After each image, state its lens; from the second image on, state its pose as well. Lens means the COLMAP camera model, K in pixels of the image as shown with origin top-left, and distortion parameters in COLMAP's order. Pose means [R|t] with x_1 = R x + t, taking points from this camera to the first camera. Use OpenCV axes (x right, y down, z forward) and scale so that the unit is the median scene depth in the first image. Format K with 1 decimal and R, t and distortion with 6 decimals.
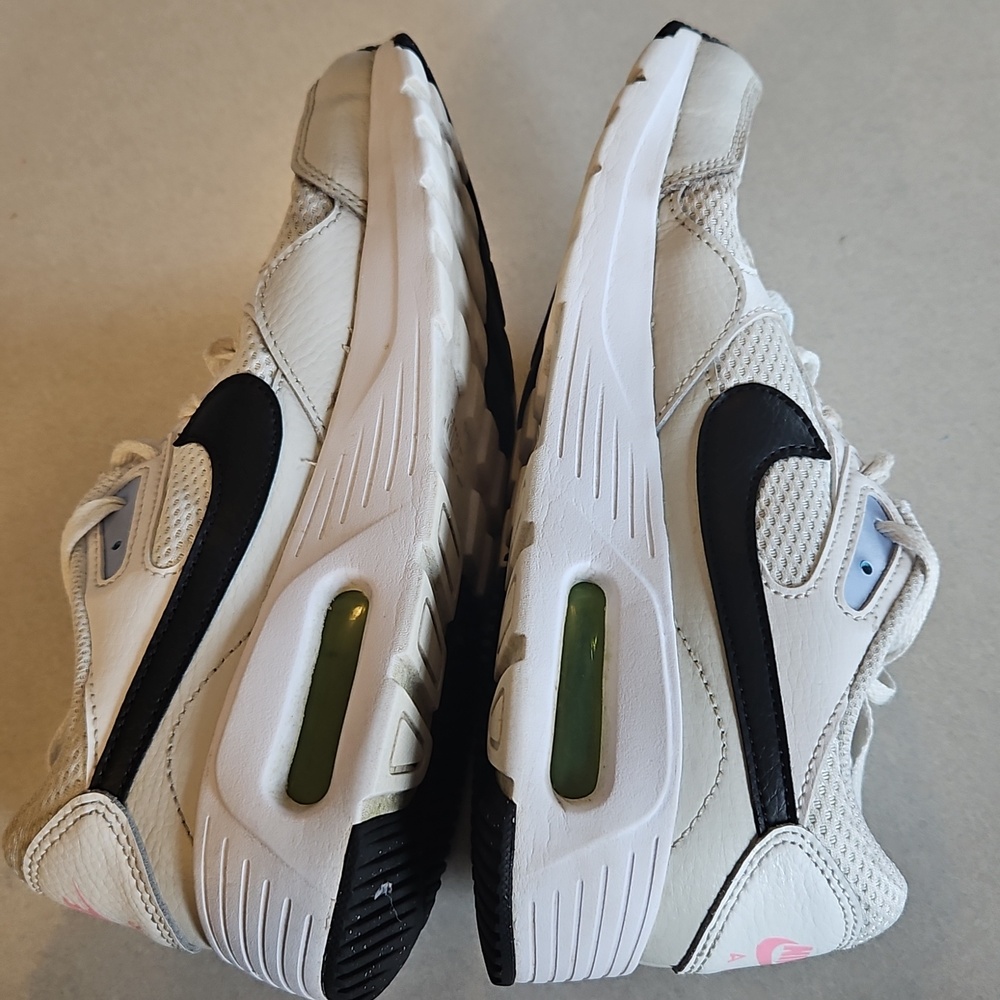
lens RADIAL K [[1461.2, 0, 499.6], [0, 1461.2, 488.4], [0, 0, 1]] dist [0.075240, -0.139010]
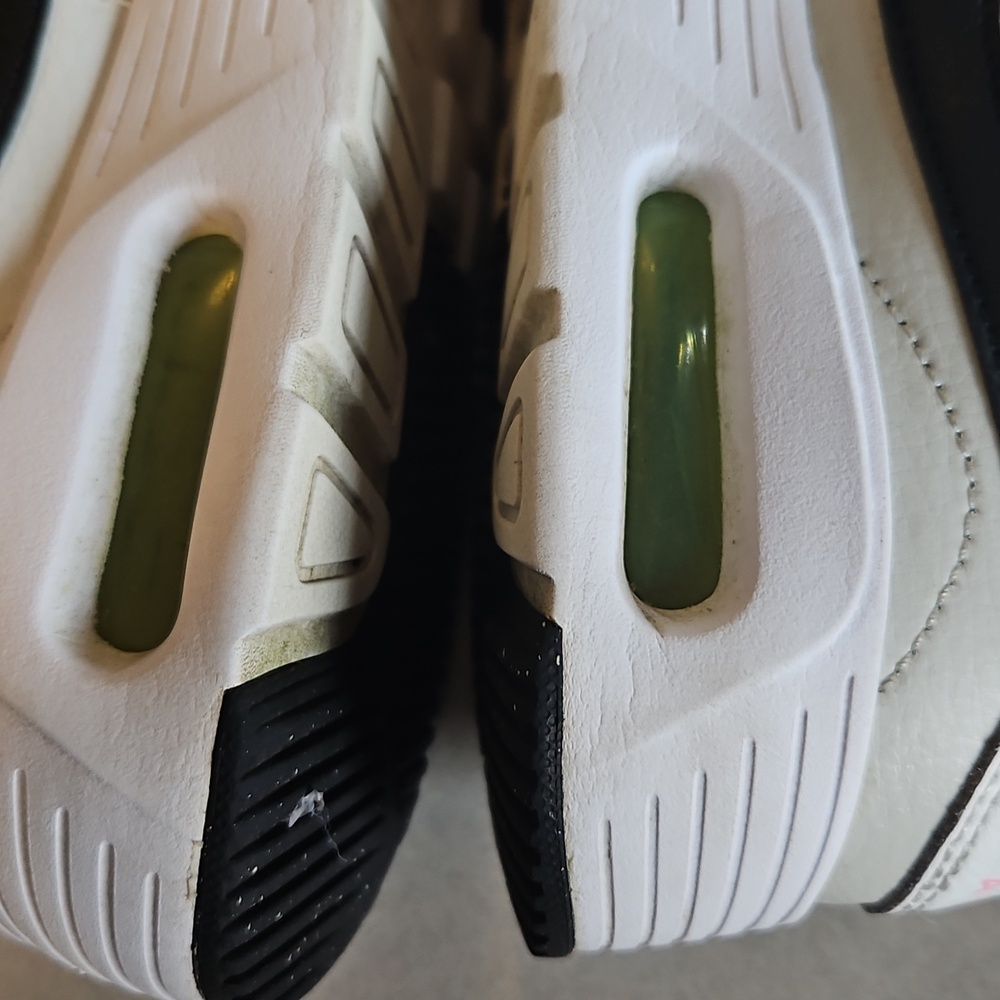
lens RADIAL K [[1461.2, 0, 499.6], [0, 1461.2, 488.4], [0, 0, 1]] dist [0.075240, -0.139010]
pose [[0.998224, -0.059528, 0.002264, -0.007098], [0.058709, 0.989515, 0.131961, 0.101377], [-0.010095, -0.131594, 0.991252, 0.509073]]
